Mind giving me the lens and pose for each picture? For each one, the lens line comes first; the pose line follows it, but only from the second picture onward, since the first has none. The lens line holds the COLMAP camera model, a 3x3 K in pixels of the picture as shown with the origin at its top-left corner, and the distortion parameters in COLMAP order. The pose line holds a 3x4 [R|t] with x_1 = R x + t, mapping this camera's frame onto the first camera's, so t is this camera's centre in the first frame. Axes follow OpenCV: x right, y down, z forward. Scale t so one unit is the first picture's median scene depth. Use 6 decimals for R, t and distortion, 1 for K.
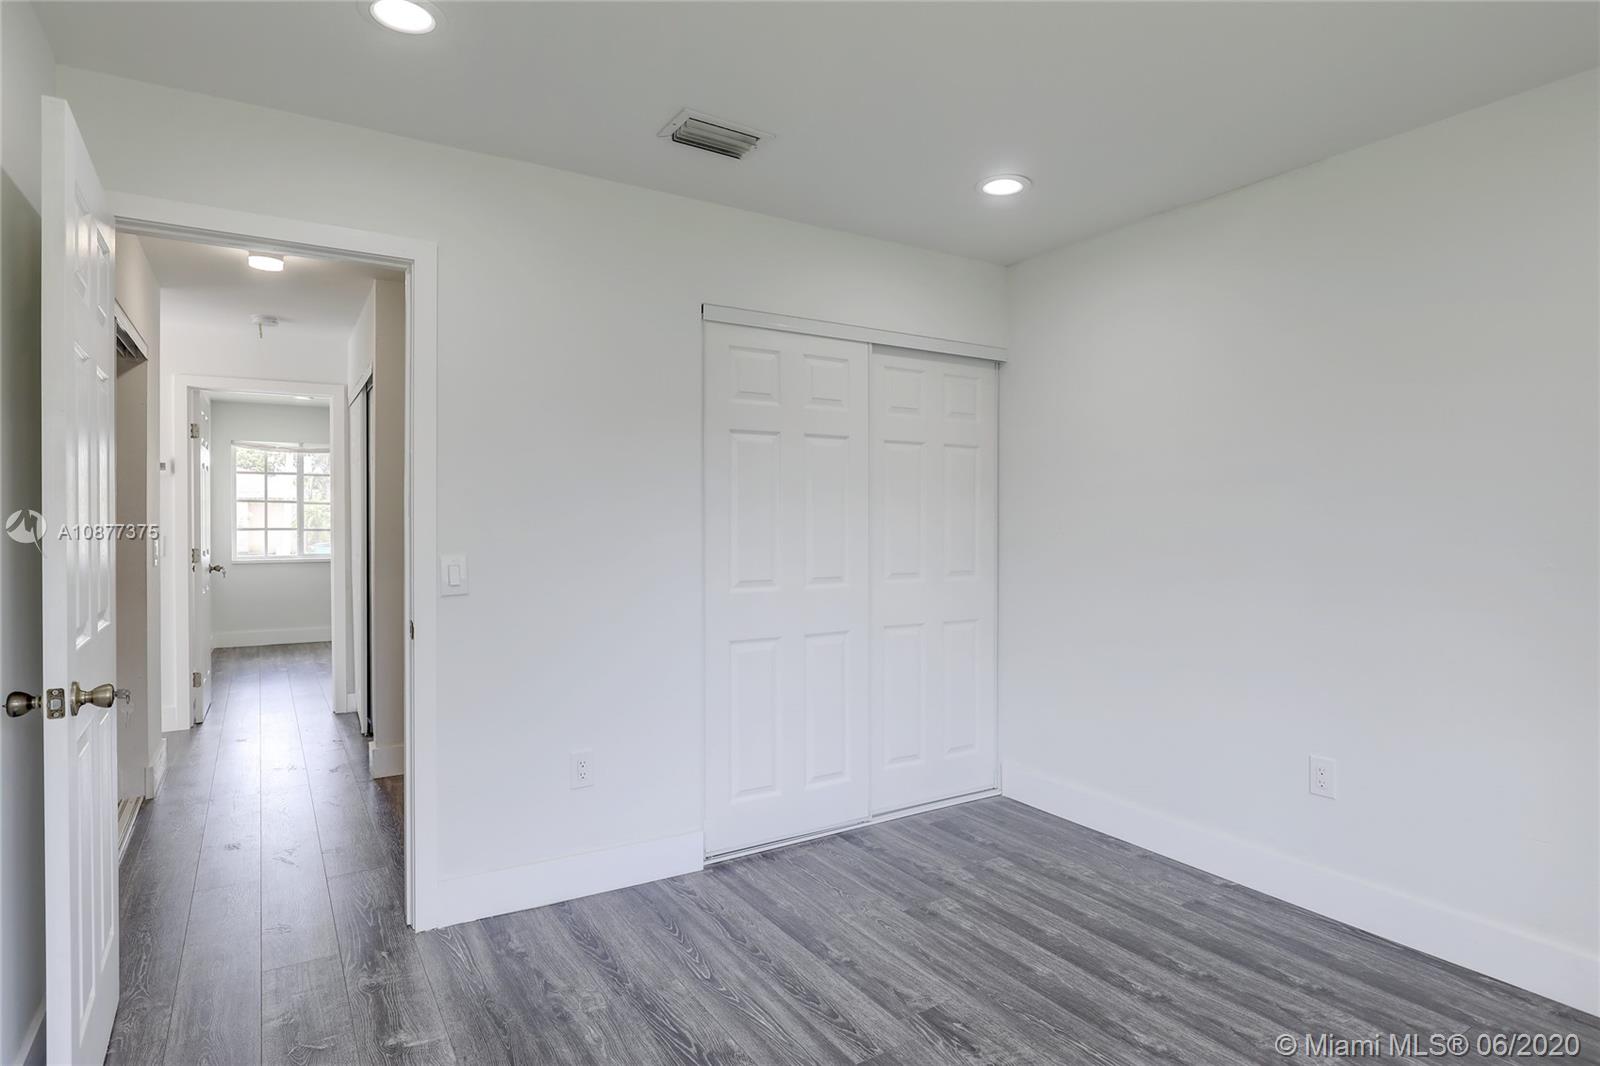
lens RADIAL K [[855.7, 0, 813.8], [0, 855.7, 519.0], [0, 0, 1]] dist [-0.005932, -0.000353]
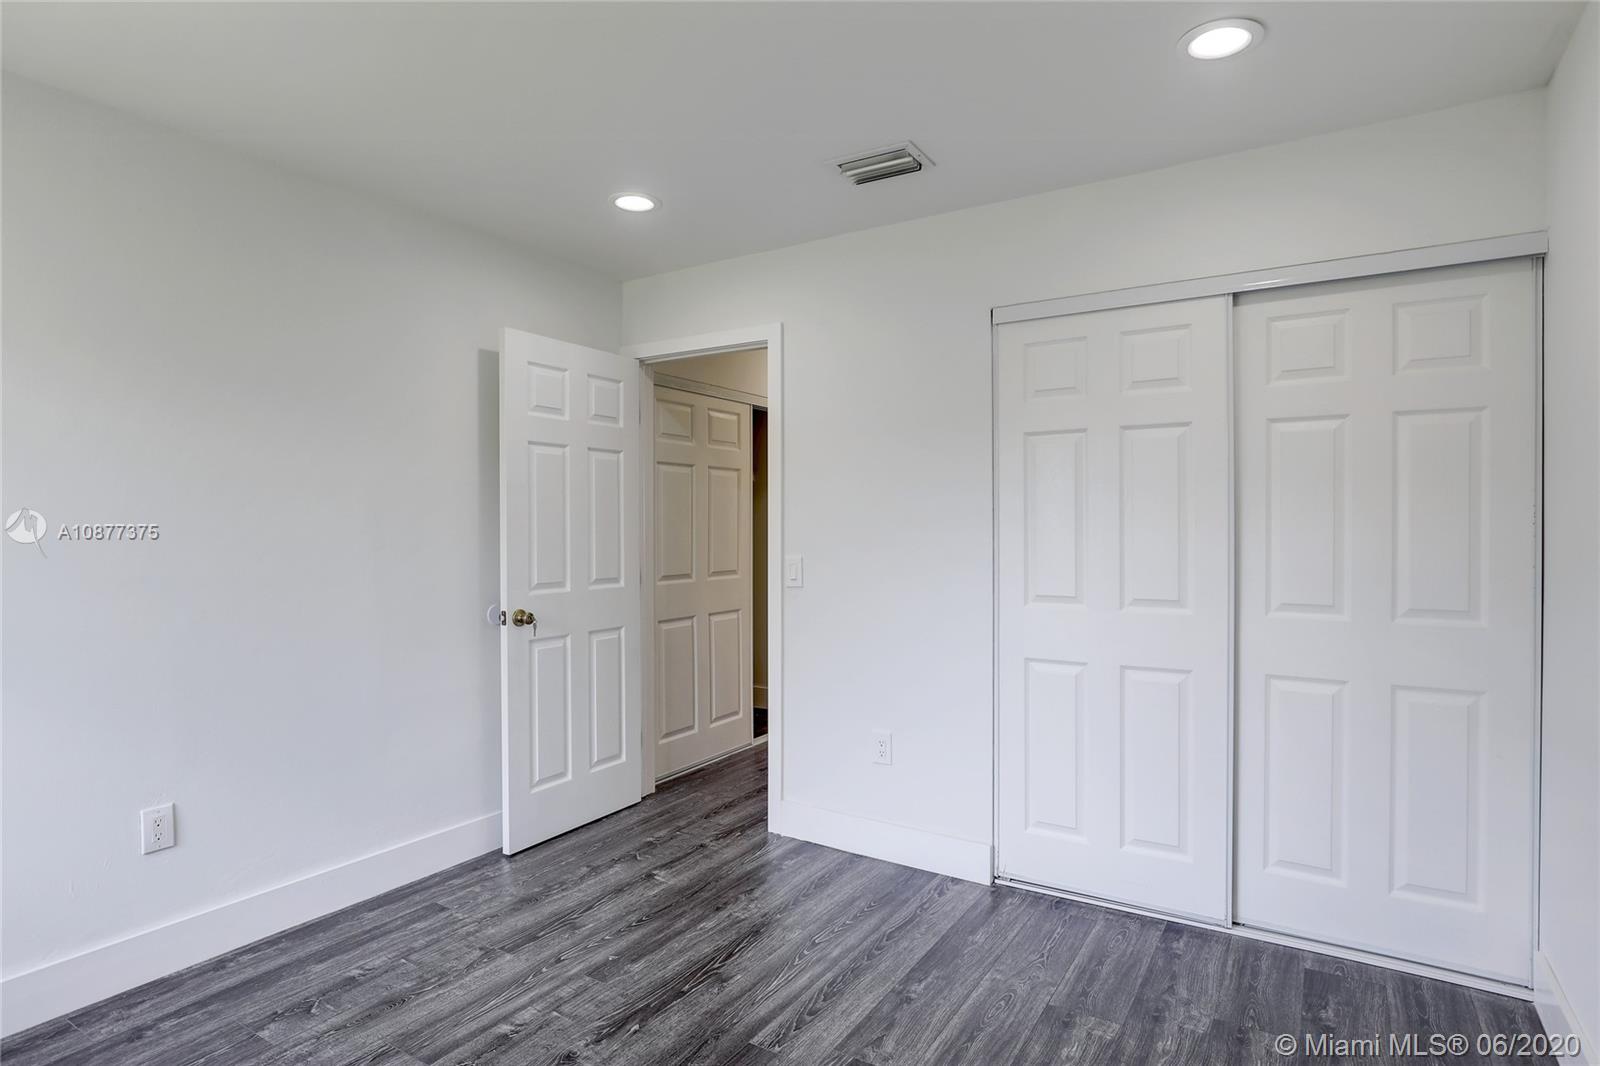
lens RADIAL K [[855.7, 0, 808.9], [0, 855.7, 523.8], [0, 0, 1]] dist [-0.005932, -0.000353]
pose [[0.433905, -0.005667, -0.900941, 0.739186], [0.002053, 0.999984, -0.005302, 0.000280], [0.900956, 0.000451, 0.433910, 0.430984]]
